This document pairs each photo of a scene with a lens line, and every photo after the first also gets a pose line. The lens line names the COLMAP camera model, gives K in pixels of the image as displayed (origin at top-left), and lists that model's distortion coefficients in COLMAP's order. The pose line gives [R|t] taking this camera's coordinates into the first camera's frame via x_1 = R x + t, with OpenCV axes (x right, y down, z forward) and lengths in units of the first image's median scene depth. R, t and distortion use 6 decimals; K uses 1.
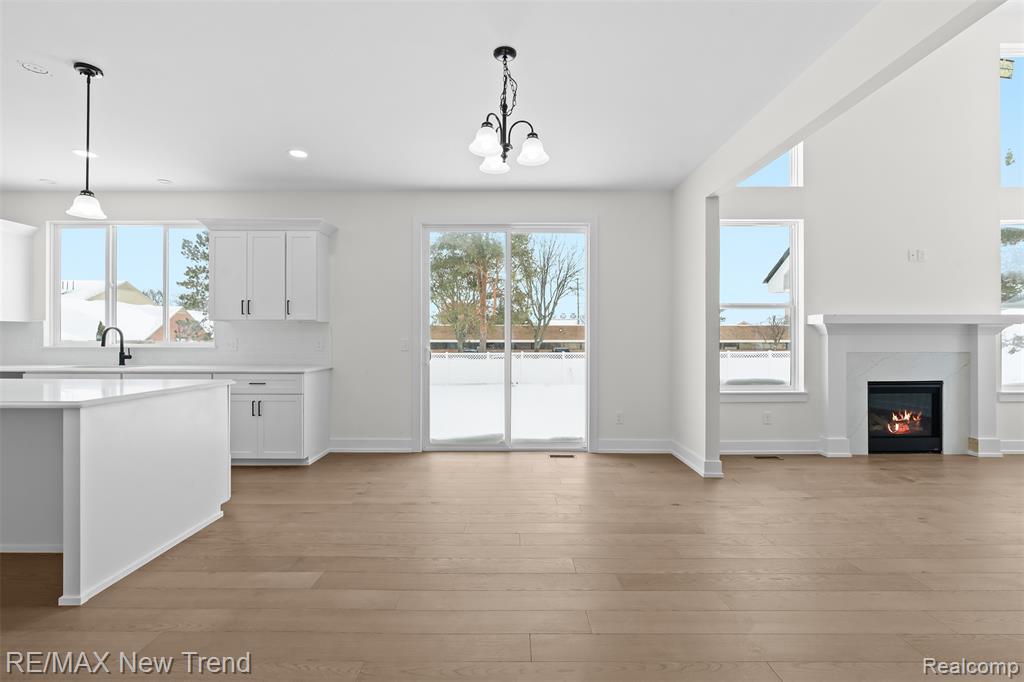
lens RADIAL K [[464.7, 0, 503.0], [0, 464.7, 338.9], [0, 0, 1]] dist [-0.008828, 0.001722]
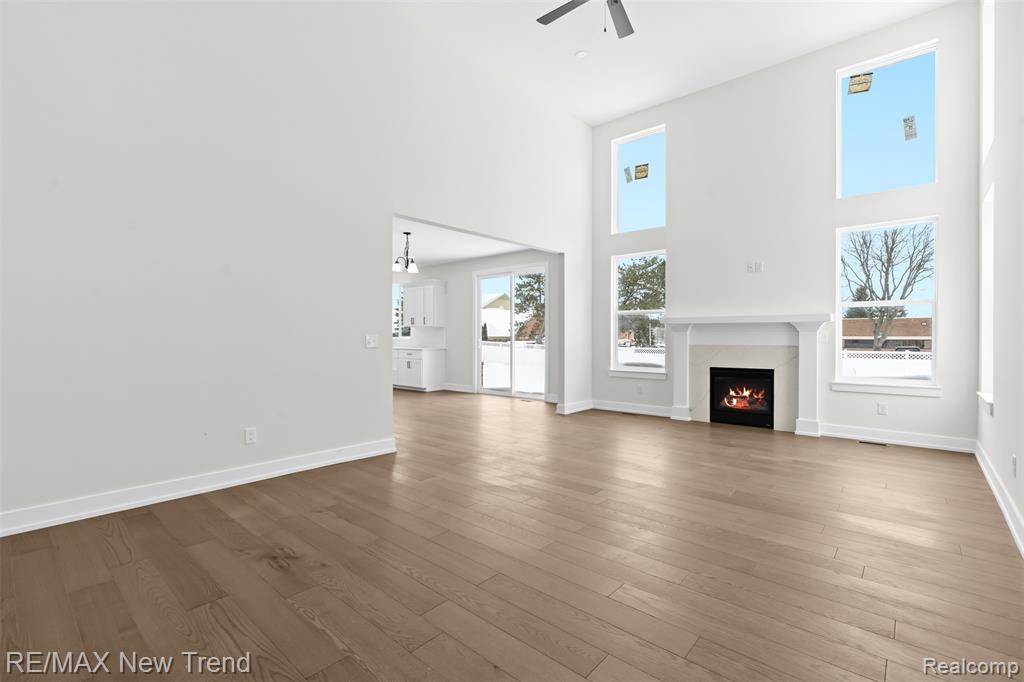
lens RADIAL K [[464.7, 0, 511.3], [0, 464.7, 341.1], [0, 0, 1]] dist [-0.008828, 0.001722]
pose [[0.751135, 0.008330, -0.660096, 1.221191], [0.000498, 0.999913, 0.013184, 0.000179], [0.660149, -0.010232, 0.751065, -0.363530]]
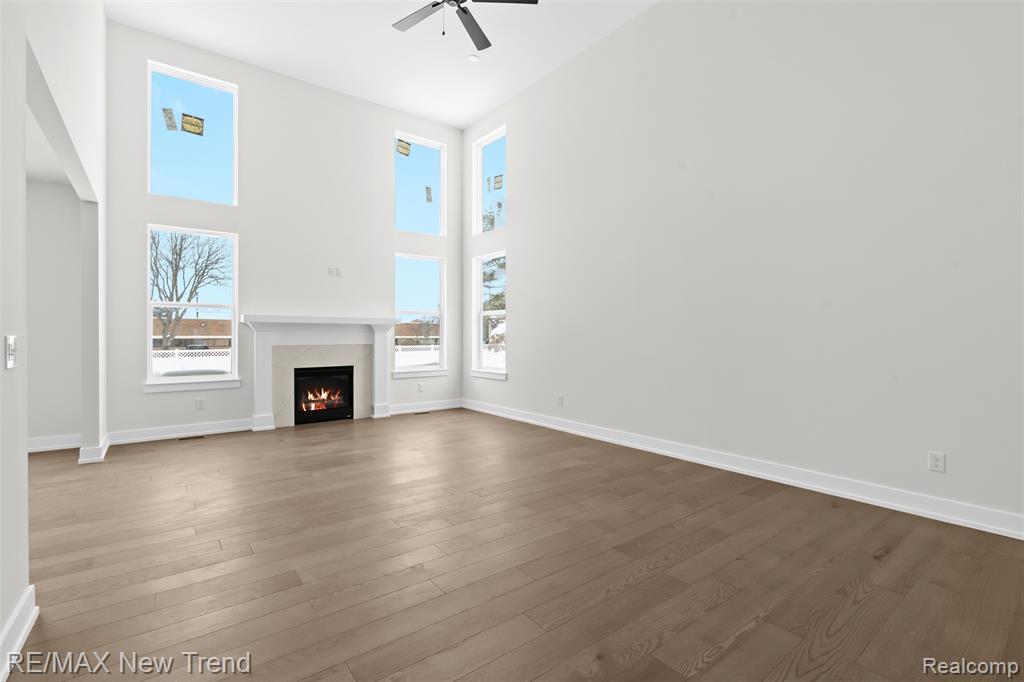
lens RADIAL K [[464.7, 0, 508.9], [0, 464.7, 337.2], [0, 0, 1]] dist [-0.008828, 0.001722]
pose [[0.789231, -0.000173, 0.614096, 0.466035], [-0.003038, 0.999987, 0.004187, -0.000228], [-0.614089, -0.005170, 0.789220, -0.362665]]
